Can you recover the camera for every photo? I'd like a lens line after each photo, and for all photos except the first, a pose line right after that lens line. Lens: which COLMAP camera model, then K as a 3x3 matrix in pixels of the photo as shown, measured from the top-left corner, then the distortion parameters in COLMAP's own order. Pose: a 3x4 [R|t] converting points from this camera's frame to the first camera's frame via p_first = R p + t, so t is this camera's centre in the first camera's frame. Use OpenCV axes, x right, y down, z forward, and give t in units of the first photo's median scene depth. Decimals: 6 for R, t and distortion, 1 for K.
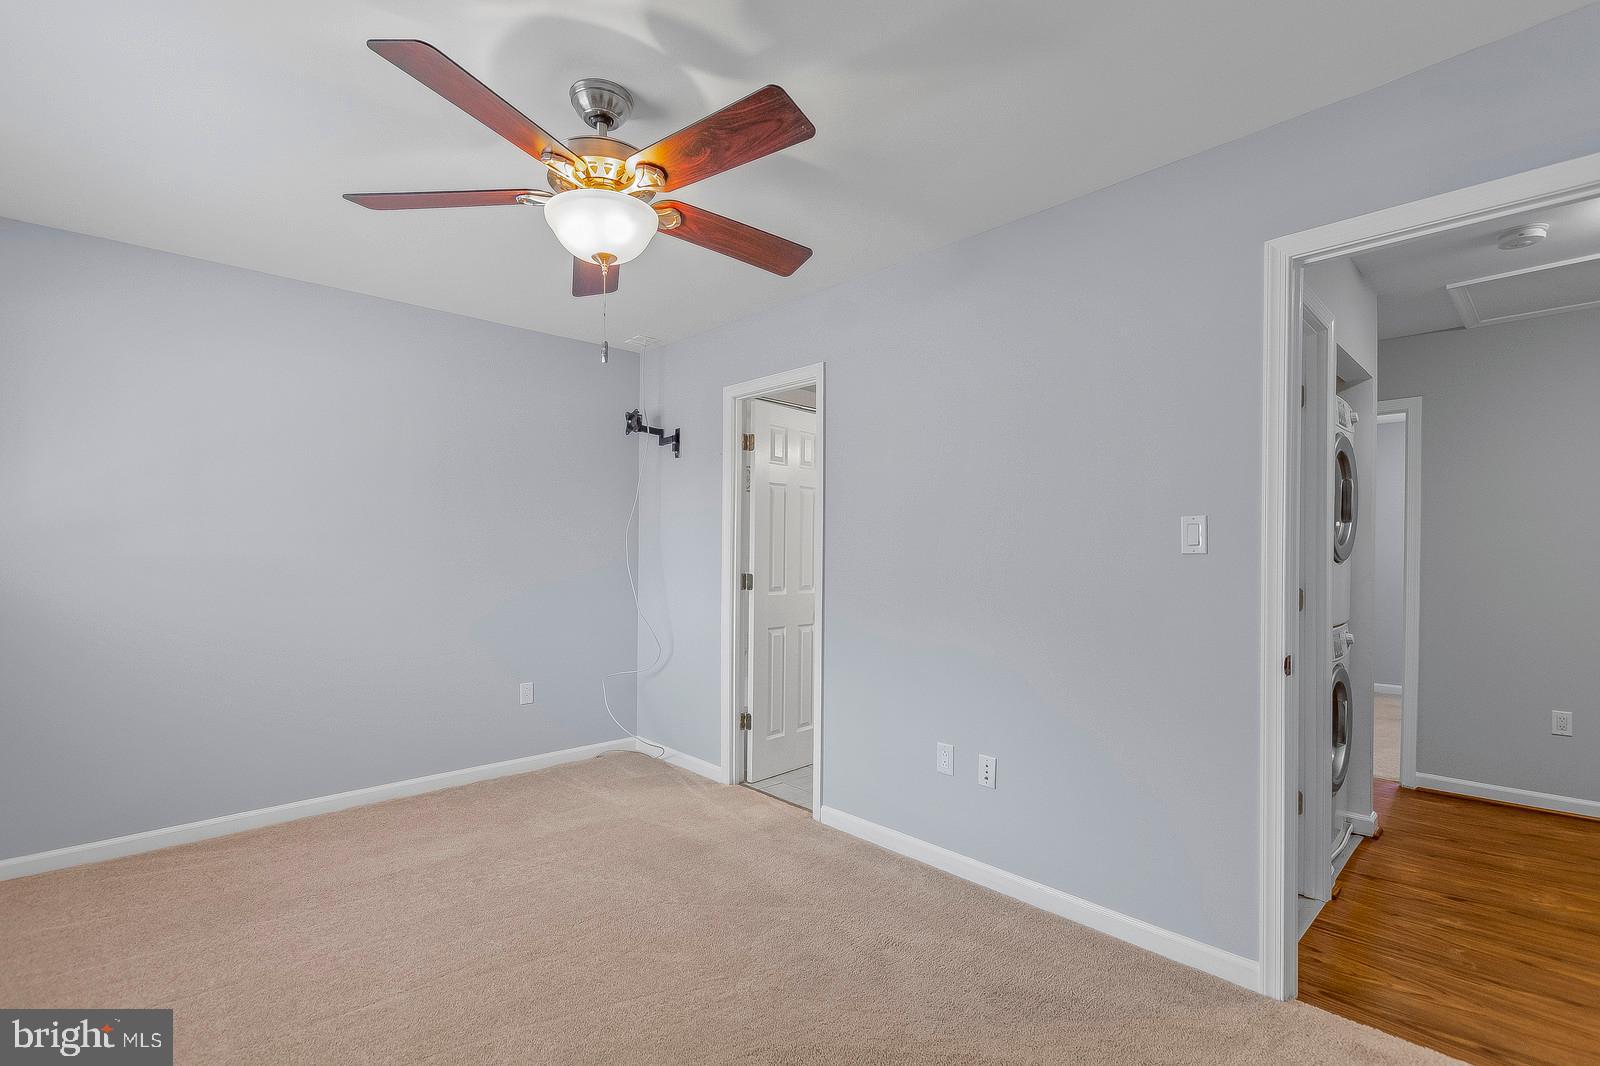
lens RADIAL K [[691.9, 0, 804.1], [0, 691.9, 535.3], [0, 0, 1]] dist [0.004984, -0.002989]
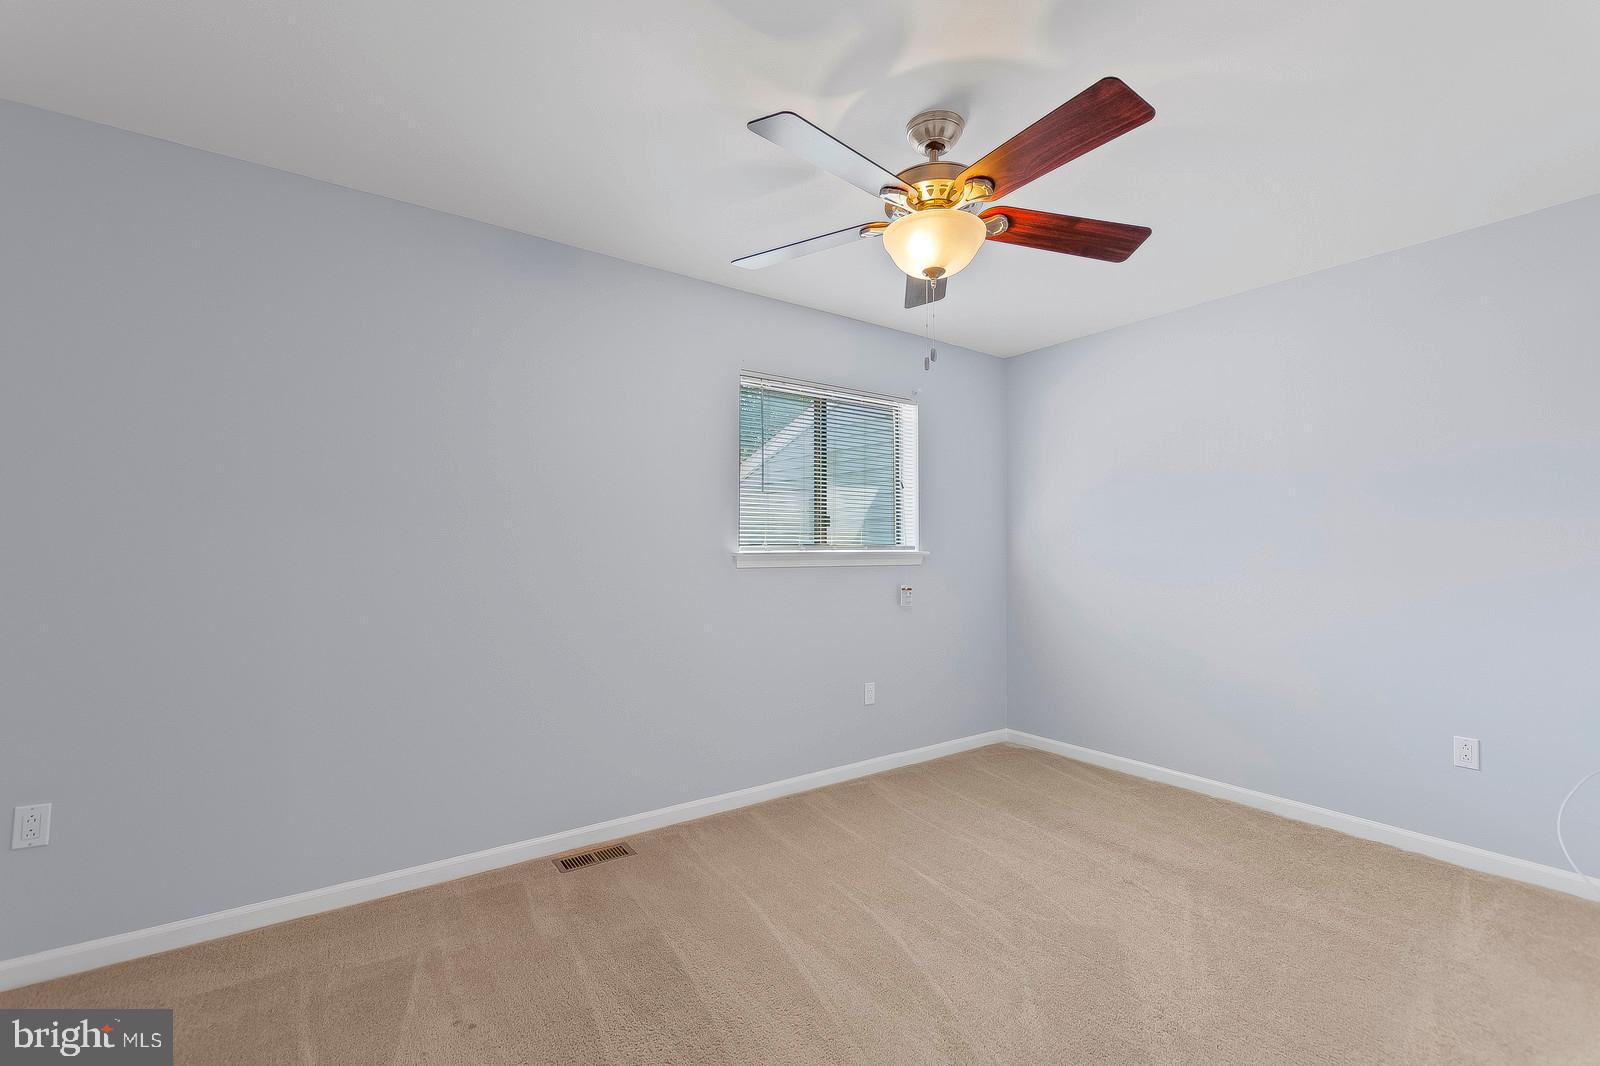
lens RADIAL K [[691.9, 0, 804.1], [0, 691.9, 535.3], [0, 0, 1]] dist [0.004984, -0.002989]
pose [[-0.126334, -0.021086, -0.991764, 0.548323], [0.025124, 0.999385, -0.024448, 0.016015], [0.991670, -0.028006, -0.125727, 0.643502]]
